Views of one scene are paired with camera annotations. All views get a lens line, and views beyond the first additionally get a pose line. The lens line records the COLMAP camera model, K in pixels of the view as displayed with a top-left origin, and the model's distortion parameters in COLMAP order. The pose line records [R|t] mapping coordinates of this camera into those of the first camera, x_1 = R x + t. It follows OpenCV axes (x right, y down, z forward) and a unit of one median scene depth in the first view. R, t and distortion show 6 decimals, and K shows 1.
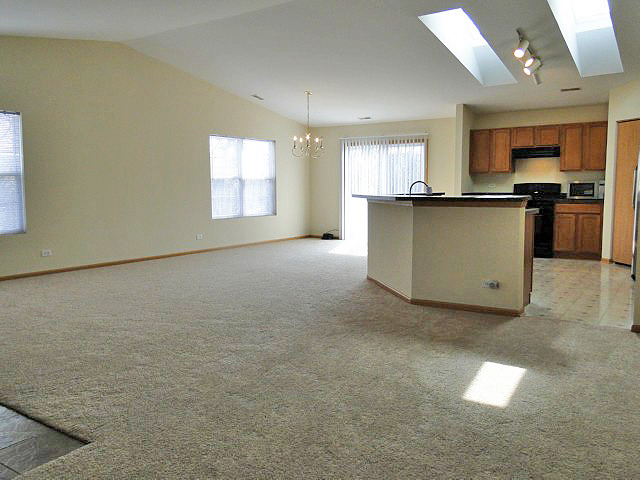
lens RADIAL K [[513.8, 0, 320.0], [0, 513.8, 240.0], [0, 0, 1]] dist [-0.012630, -0.005750]
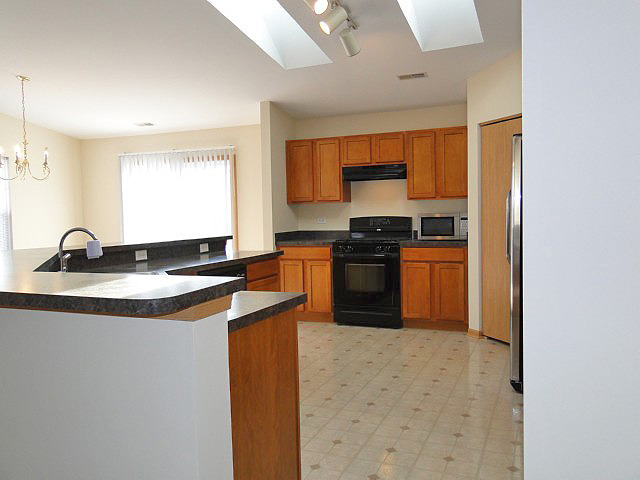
lens RADIAL K [[513.8, 0, 320.0], [0, 513.8, 240.0], [0, 0, 1]] dist [-0.012630, -0.005750]
pose [[0.978947, -0.029310, 0.202001, 0.216111], [0.038401, 0.998411, -0.041231, -0.056470], [-0.200472, 0.048120, 0.978517, 0.356855]]
